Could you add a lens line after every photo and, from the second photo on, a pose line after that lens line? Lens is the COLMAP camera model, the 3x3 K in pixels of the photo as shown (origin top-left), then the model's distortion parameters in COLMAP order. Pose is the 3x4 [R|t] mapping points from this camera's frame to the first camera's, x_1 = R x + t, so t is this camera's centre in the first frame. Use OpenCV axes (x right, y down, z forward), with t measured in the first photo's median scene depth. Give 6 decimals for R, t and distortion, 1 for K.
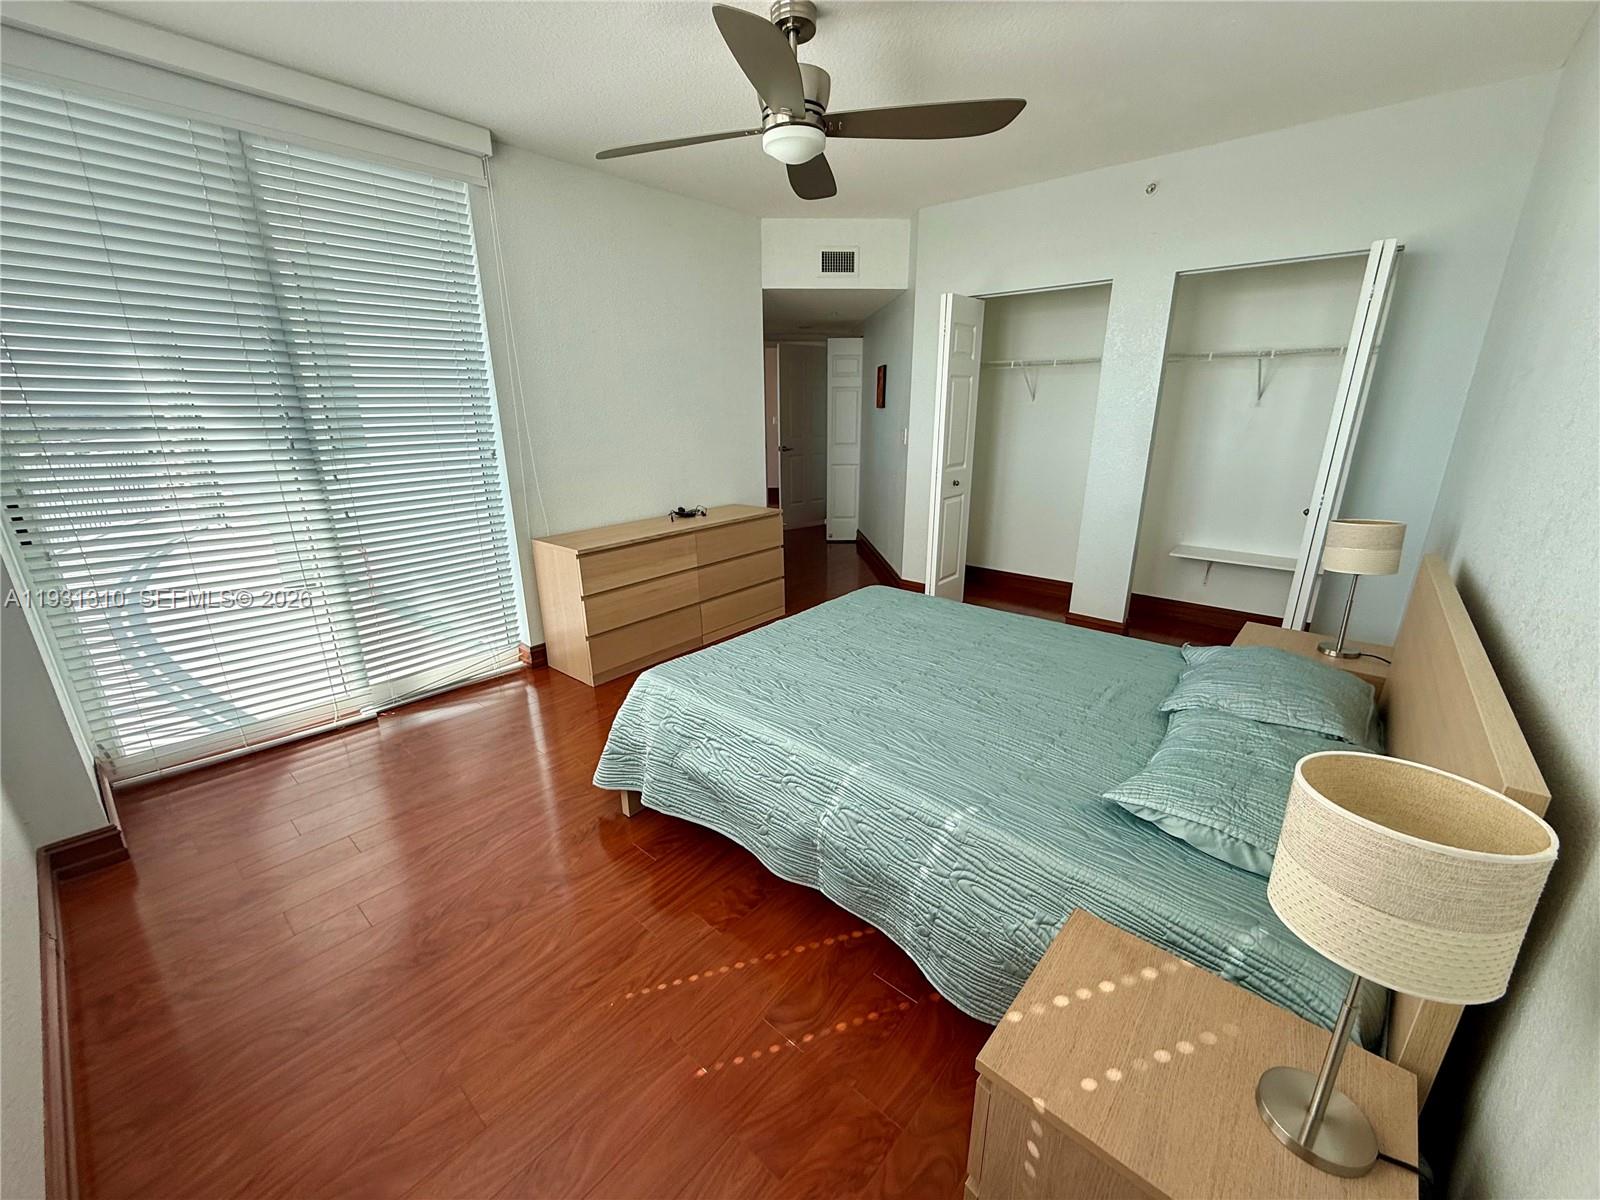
lens RADIAL K [[634.0, 0, 800.0], [0, 634.0, 600.0], [0, 0, 1]] dist [0.000527, -0.000010]
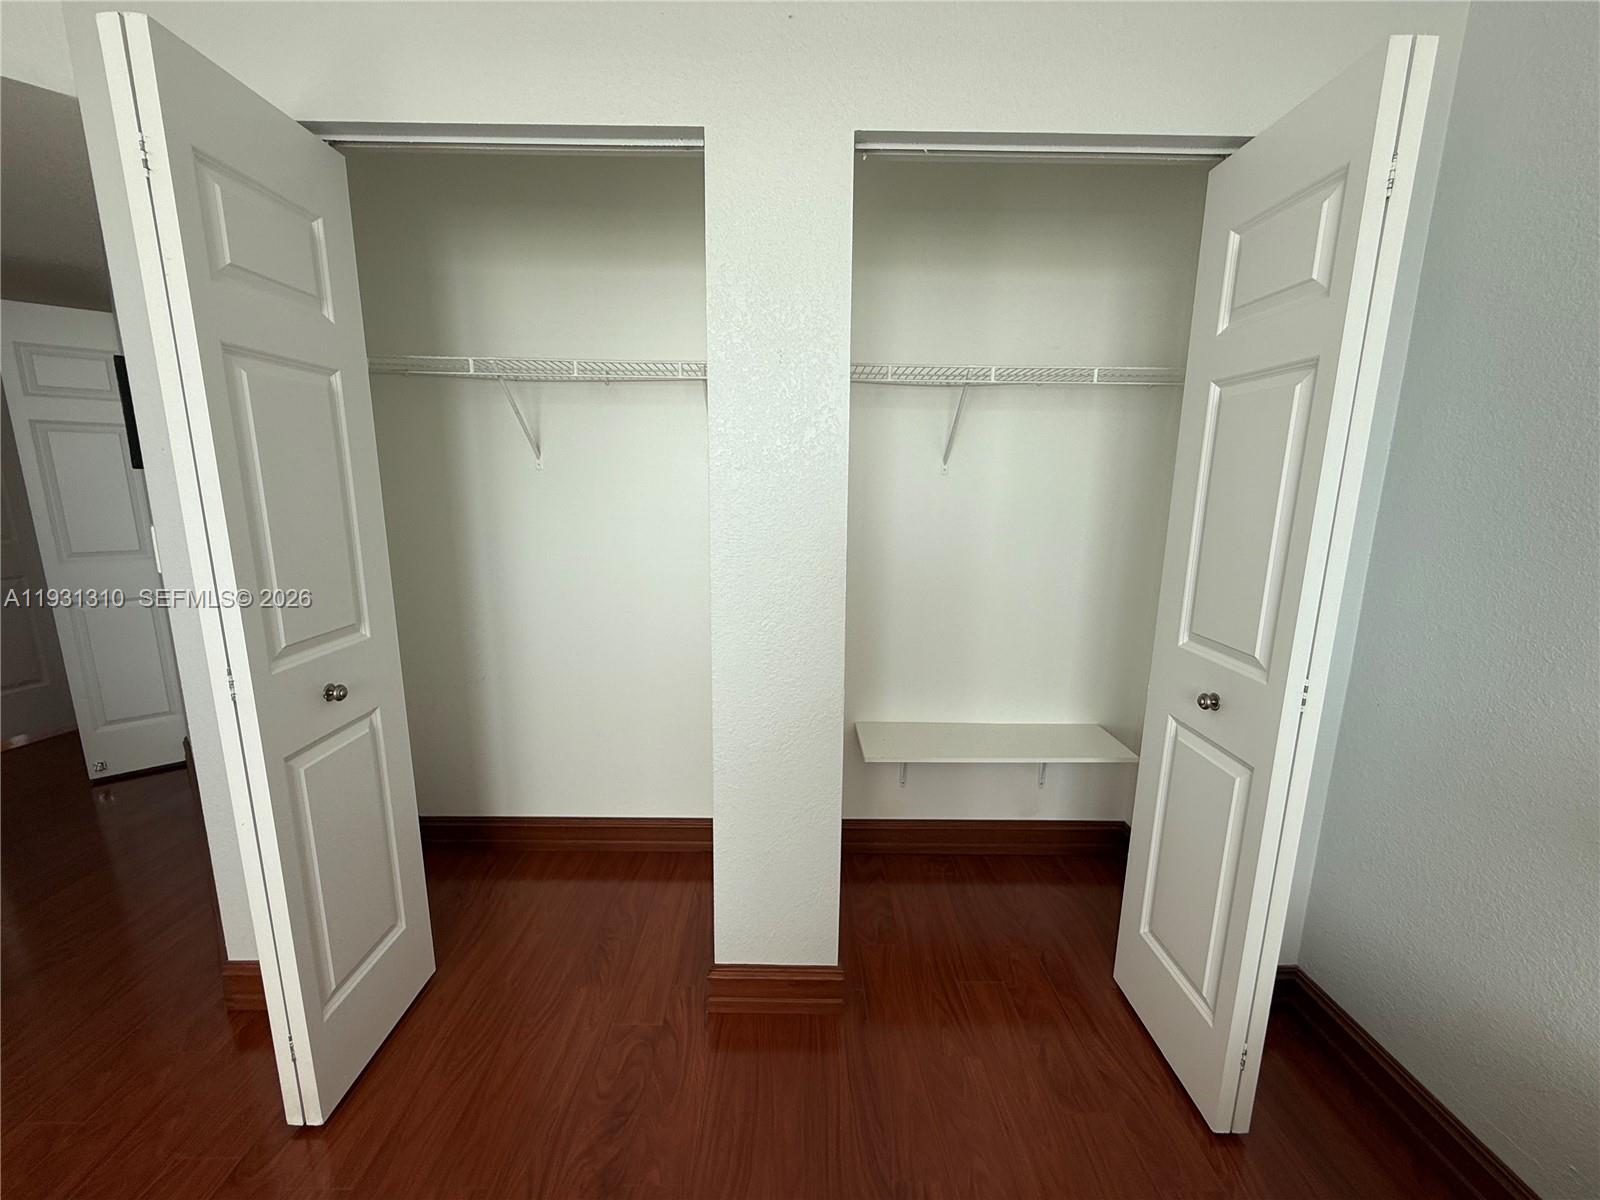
lens RADIAL K [[634.0, 0, 800.0], [0, 634.0, 600.0], [0, 0, 1]] dist [0.000527, -0.000010]
pose [[0.751839, -0.107529, 0.650519, 0.220182], [0.181401, 0.982272, -0.047288, -0.173097], [-0.633902, 0.153558, 0.758016, 0.603293]]
